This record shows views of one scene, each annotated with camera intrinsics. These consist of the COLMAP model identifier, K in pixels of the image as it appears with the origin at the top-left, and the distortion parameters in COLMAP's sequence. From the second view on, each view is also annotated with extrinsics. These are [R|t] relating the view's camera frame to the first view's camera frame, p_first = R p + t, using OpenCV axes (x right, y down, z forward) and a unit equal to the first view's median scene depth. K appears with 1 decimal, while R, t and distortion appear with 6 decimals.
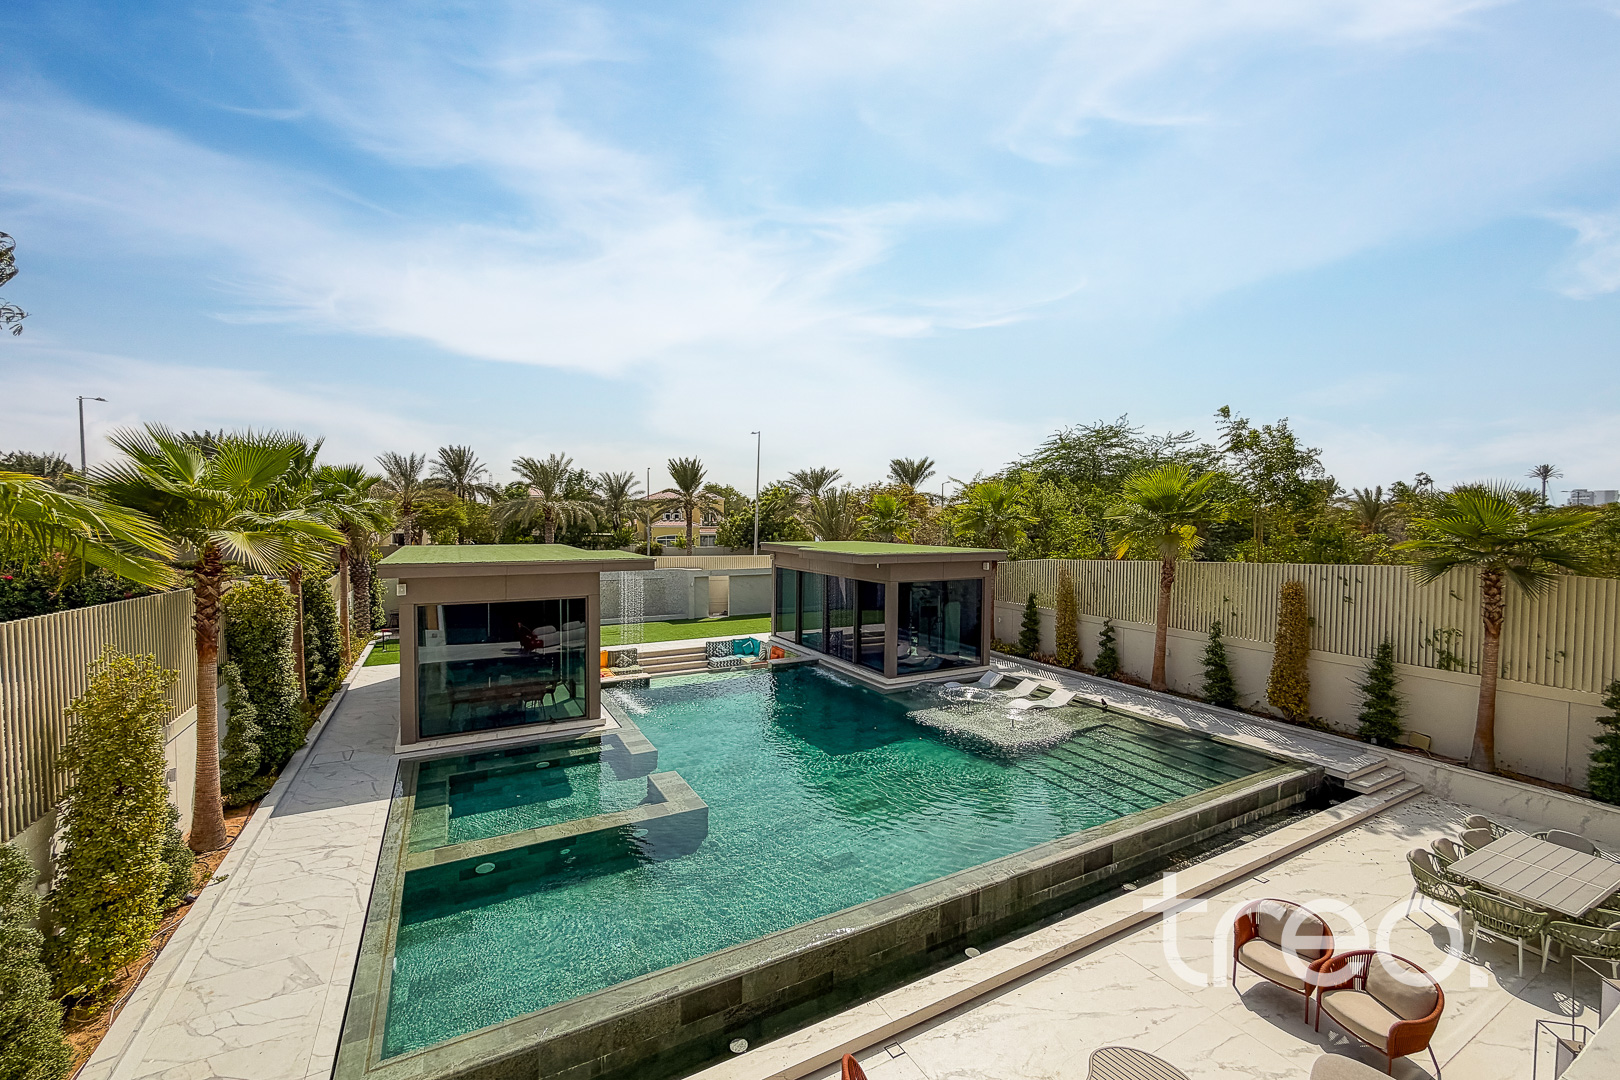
lens RADIAL K [[653.6, 0, 810.0], [0, 653.6, 540.0], [0, 0, 1]] dist [-0.000358, 0.000085]
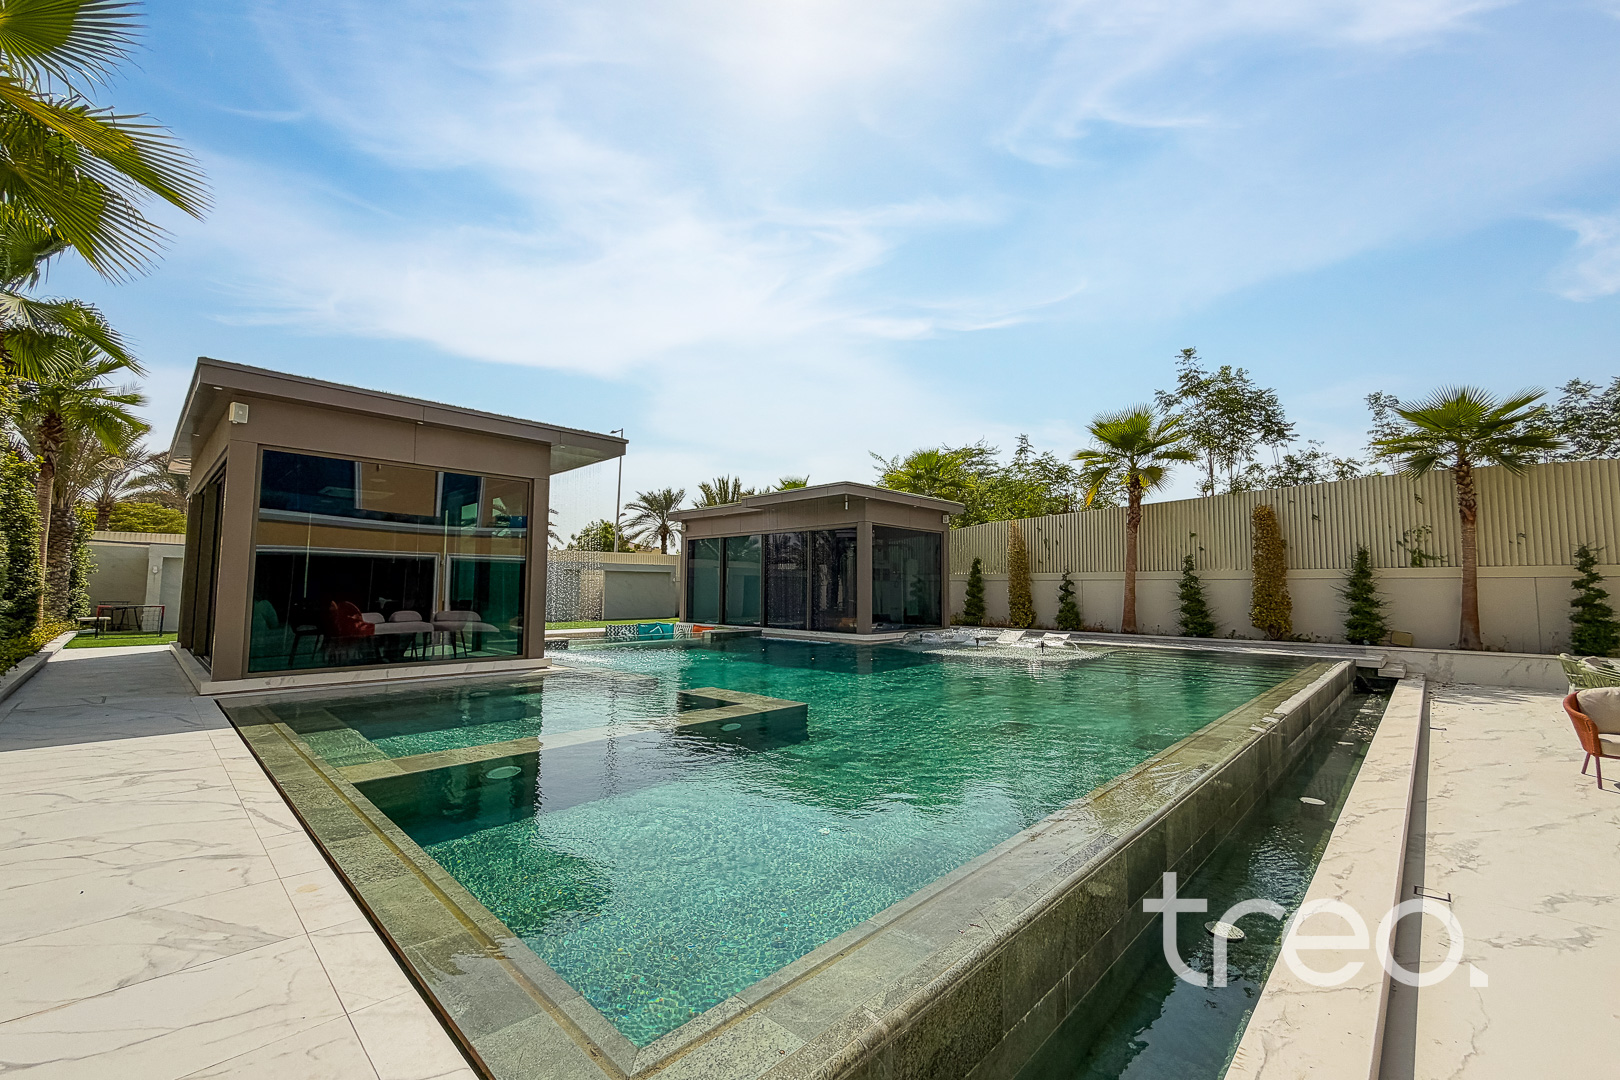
lens RADIAL K [[653.6, 0, 810.0], [0, 653.6, 540.0], [0, 0, 1]] dist [-0.000358, 0.000085]
pose [[0.954453, 0.017841, 0.297828, -0.281843], [0.014189, 0.994367, -0.105036, 0.243668], [-0.298025, 0.104478, 0.948823, 0.270788]]
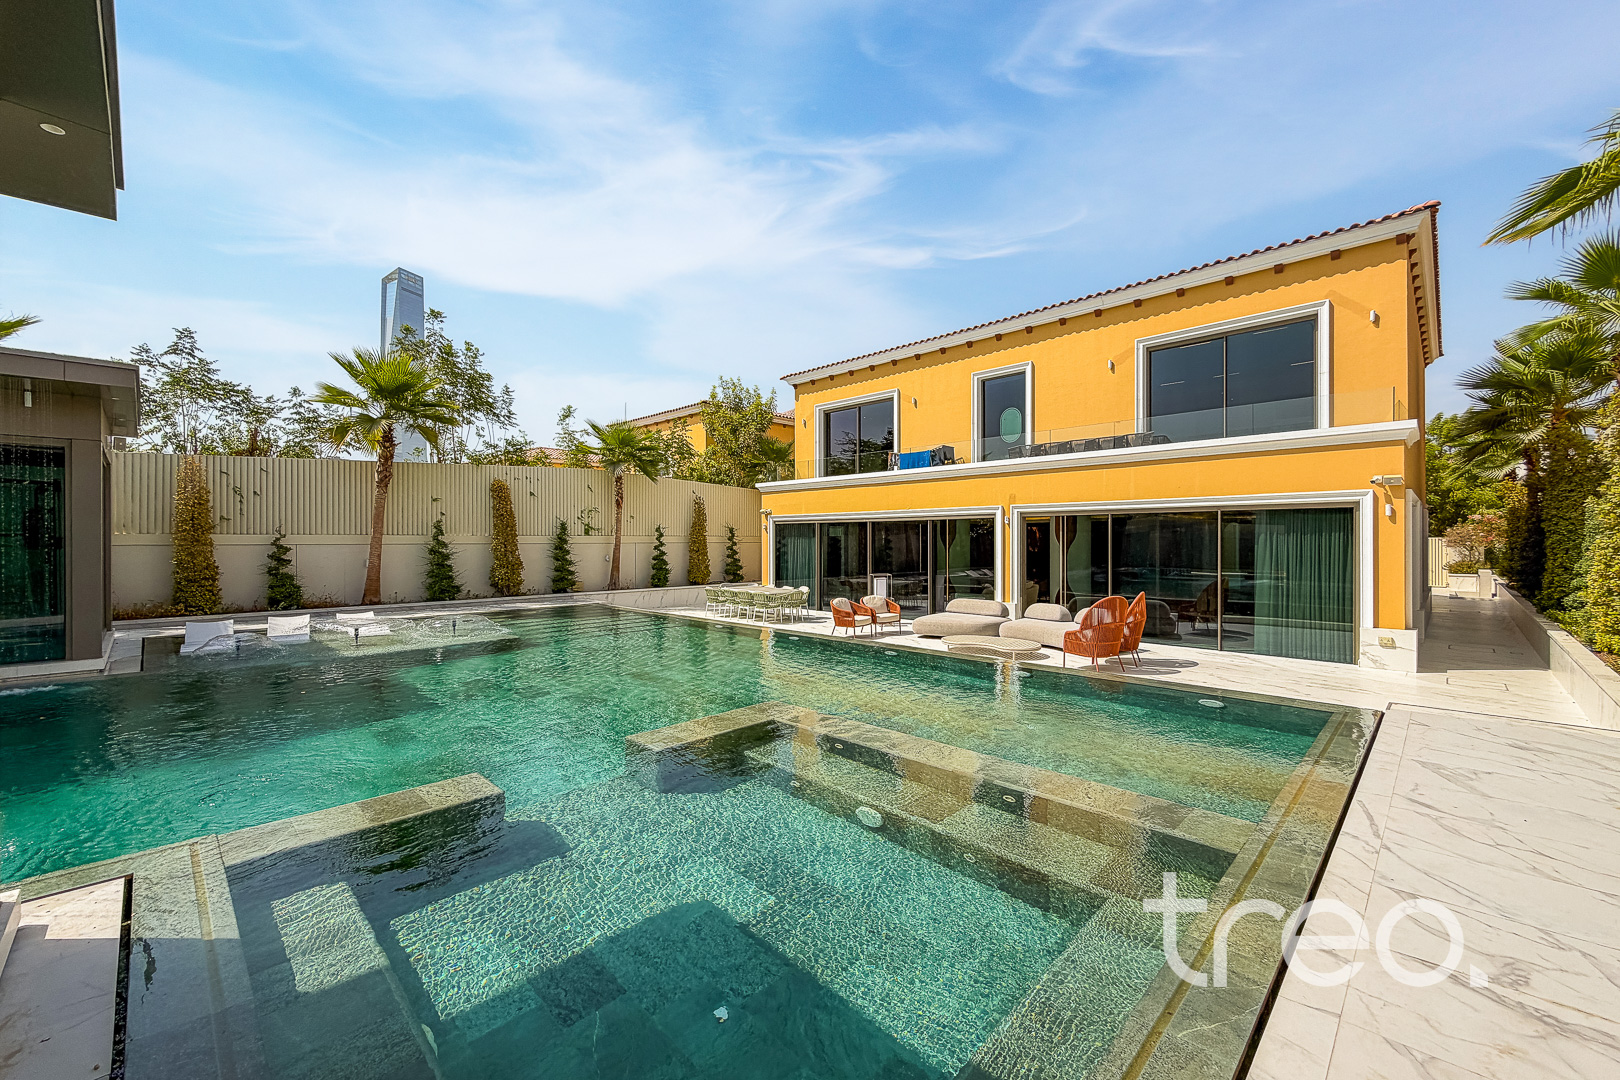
lens RADIAL K [[650.7, 0, 805.9], [0, 650.7, 542.0], [0, 0, 1]] dist [0.000572, -0.000043]
pose [[-0.288939, -0.012481, 0.957266, -0.613450], [0.030095, 0.999302, 0.022113, 0.187594], [-0.956874, 0.035199, -0.288362, 0.918345]]
